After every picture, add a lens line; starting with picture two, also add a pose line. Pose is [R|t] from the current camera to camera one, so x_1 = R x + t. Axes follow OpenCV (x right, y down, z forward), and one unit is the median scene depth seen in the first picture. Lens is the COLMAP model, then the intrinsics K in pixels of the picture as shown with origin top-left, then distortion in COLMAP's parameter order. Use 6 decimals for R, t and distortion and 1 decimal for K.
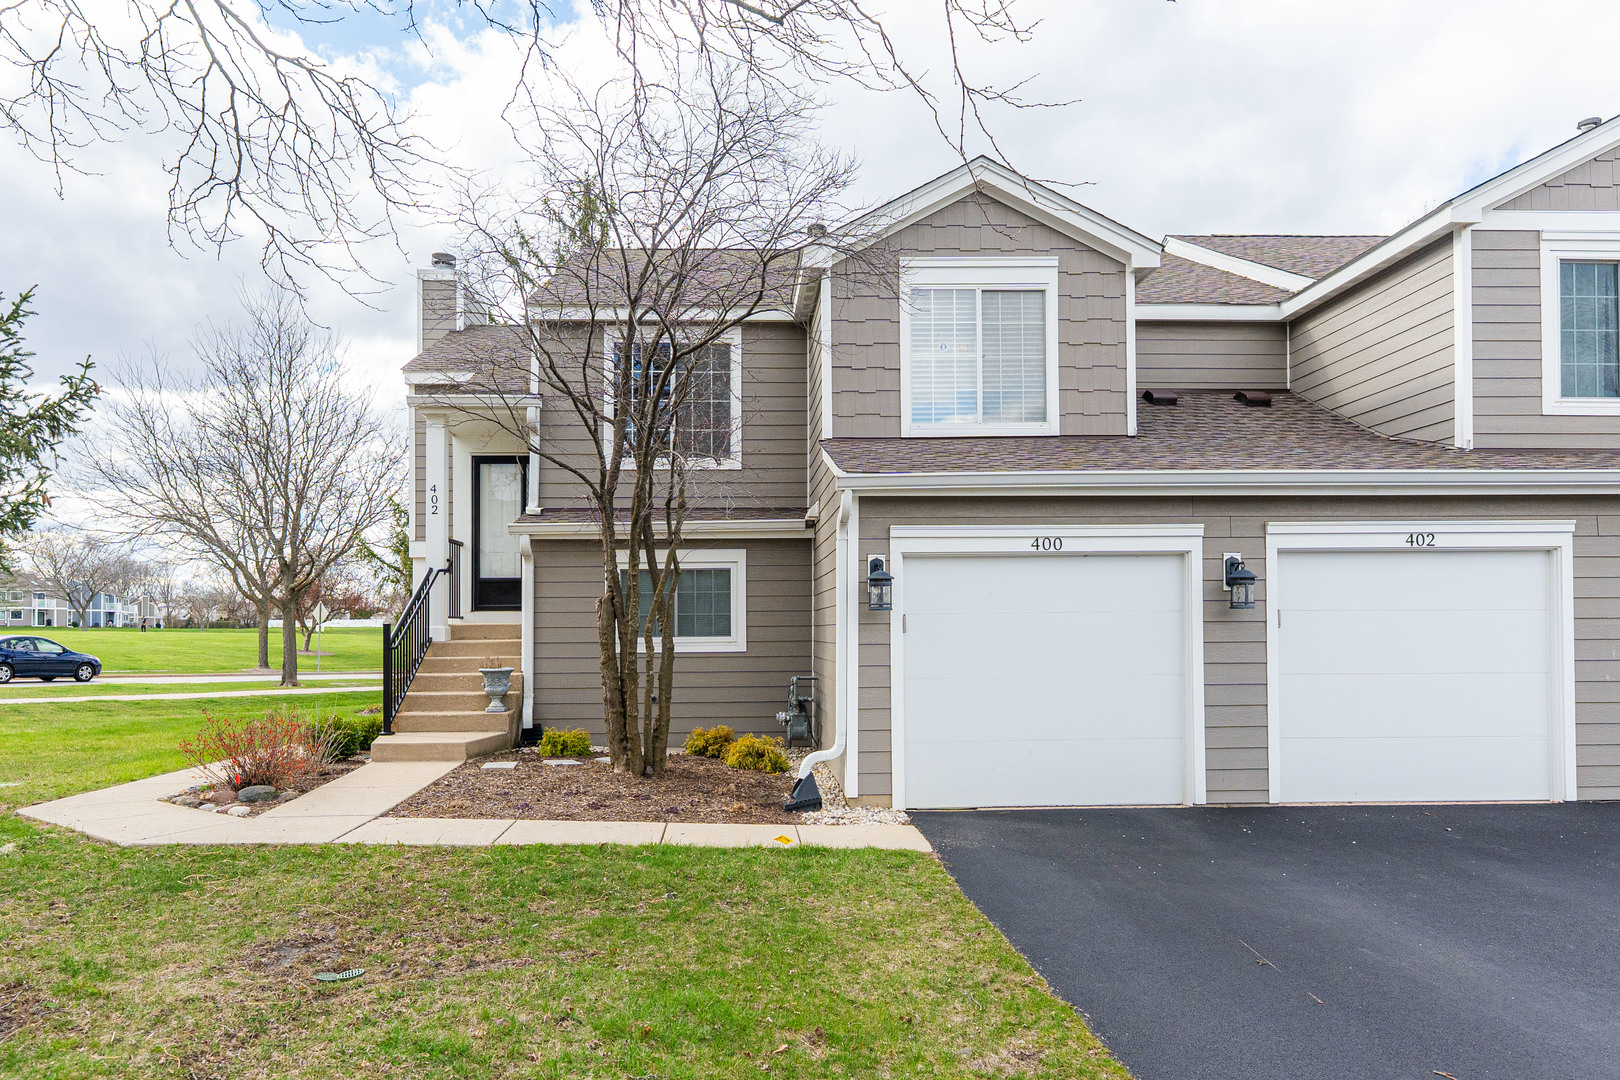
lens RADIAL K [[635.8, 0, 809.0], [0, 635.8, 546.0], [0, 0, 1]] dist [0.000981, 0.000143]
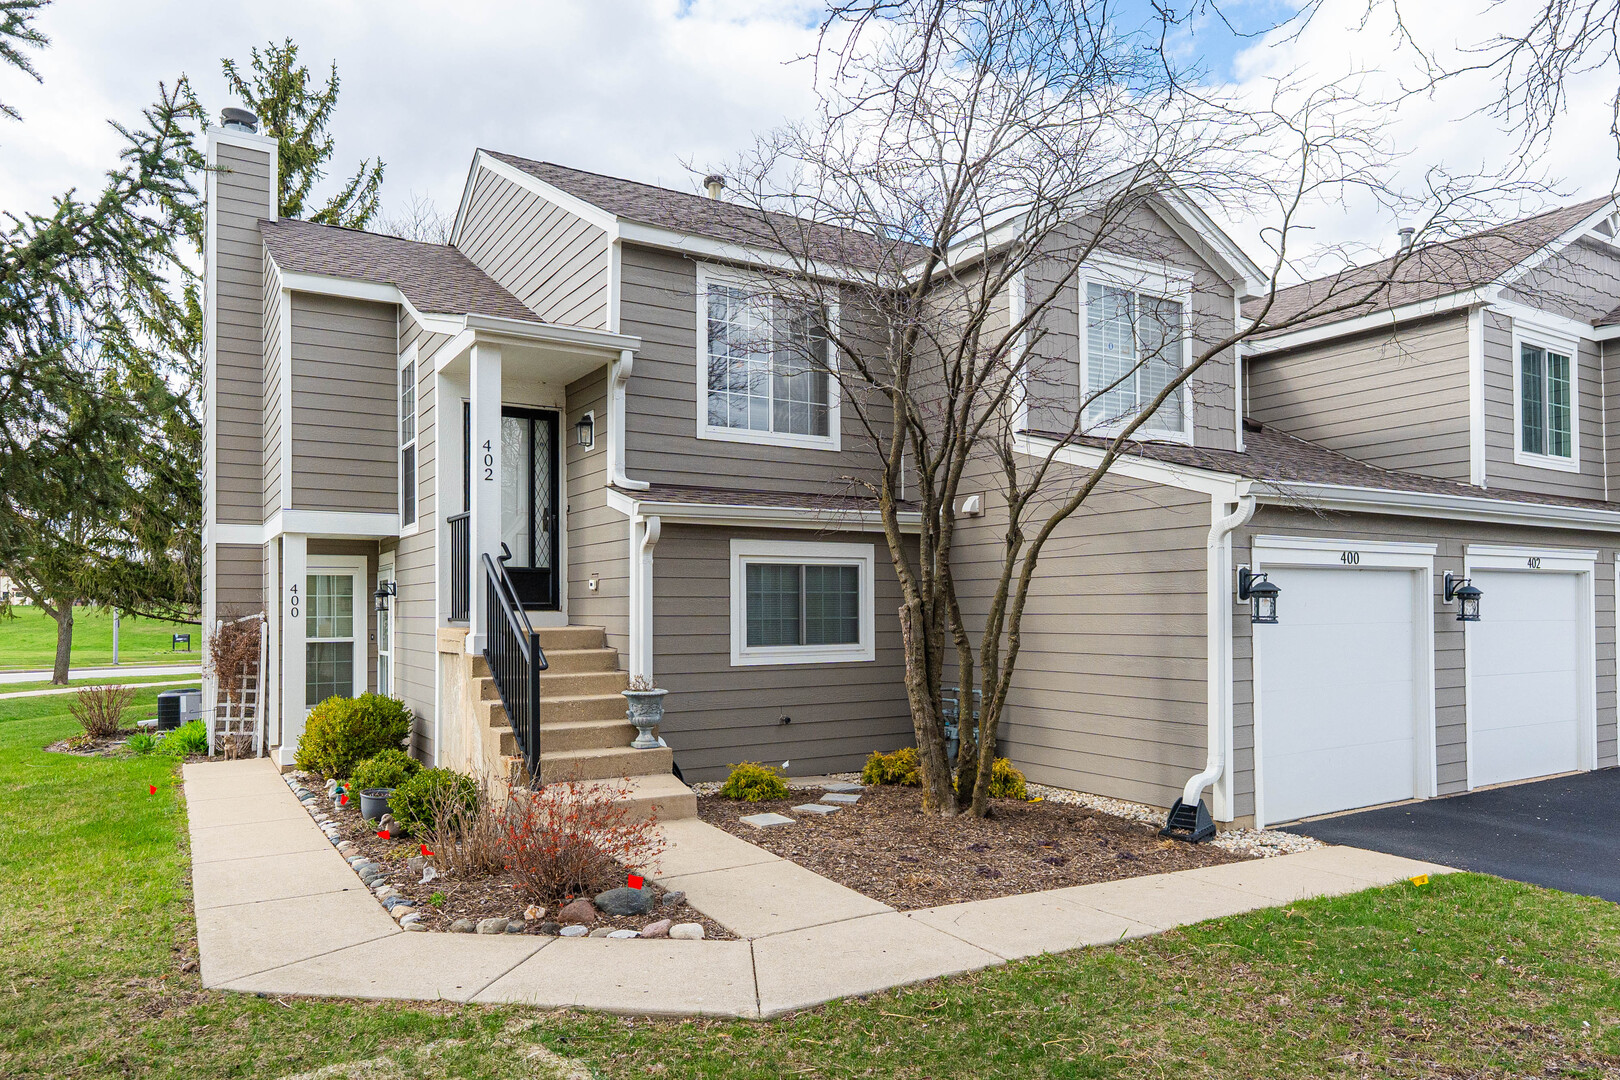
lens RADIAL K [[682.8, 0, 809.8], [0, 682.8, 535.0], [0, 0, 1]] dist [-0.000895, -0.000134]
pose [[0.945071, 0.041831, 0.324176, -0.609484], [-0.042472, 0.999085, -0.005100, 0.001744], [-0.324093, -0.008949, 0.945983, 0.173477]]
